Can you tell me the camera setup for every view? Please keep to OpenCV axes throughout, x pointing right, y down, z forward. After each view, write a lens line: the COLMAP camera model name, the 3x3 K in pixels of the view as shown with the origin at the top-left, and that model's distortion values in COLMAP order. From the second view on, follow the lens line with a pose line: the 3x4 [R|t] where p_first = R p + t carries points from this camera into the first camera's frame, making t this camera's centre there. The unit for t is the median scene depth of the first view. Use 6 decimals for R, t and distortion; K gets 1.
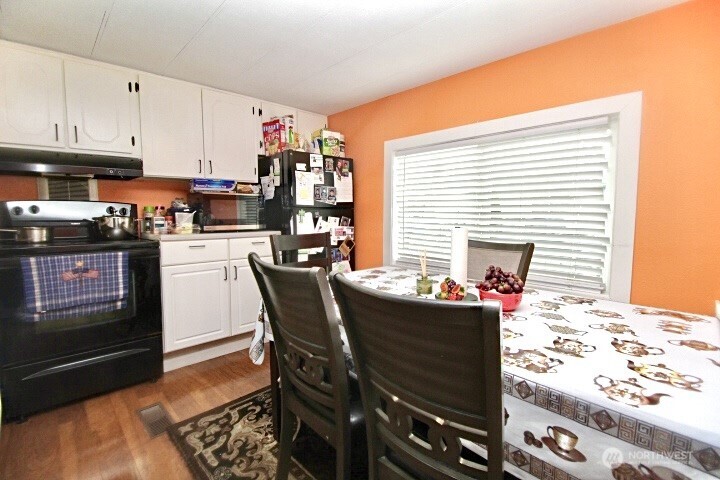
lens RADIAL K [[331.2, 0, 364.3], [0, 331.2, 235.4], [0, 0, 1]] dist [-0.005779, -0.009123]
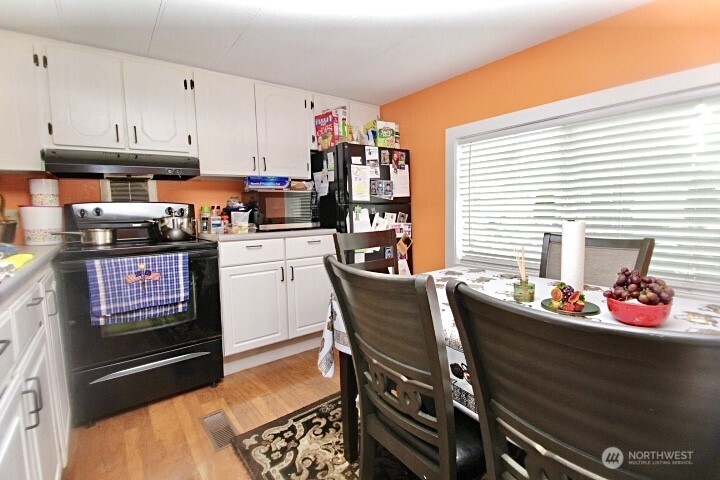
lens RADIAL K [[331.2, 0, 365.1], [0, 331.2, 234.7], [0, 0, 1]] dist [-0.005779, -0.009123]
pose [[0.993496, -0.014761, -0.112907, -0.085268], [0.015583, 0.999858, 0.006403, -0.002035], [0.112796, -0.008121, 0.993585, 0.089792]]
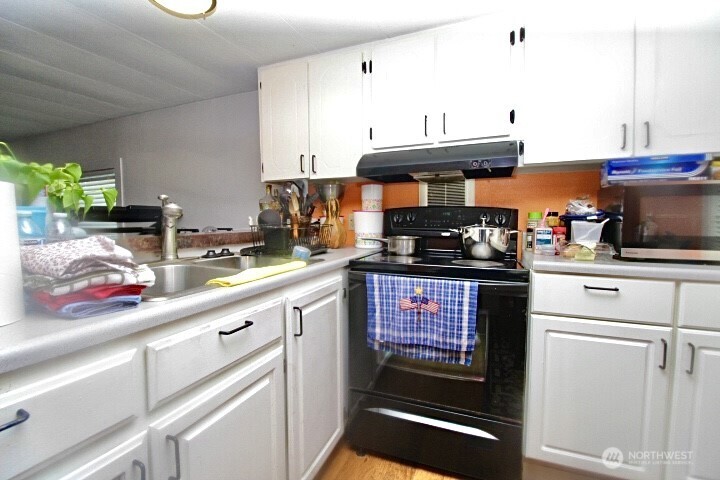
lens RADIAL K [[331.2, 0, 358.9], [0, 331.2, 234.8], [0, 0, 1]] dist [-0.005779, -0.009123]
pose [[0.385115, 0.043713, -0.921833, -0.205120], [-0.064154, 0.997729, 0.020511, -0.039772], [0.920636, 0.051240, 0.387045, 0.506277]]
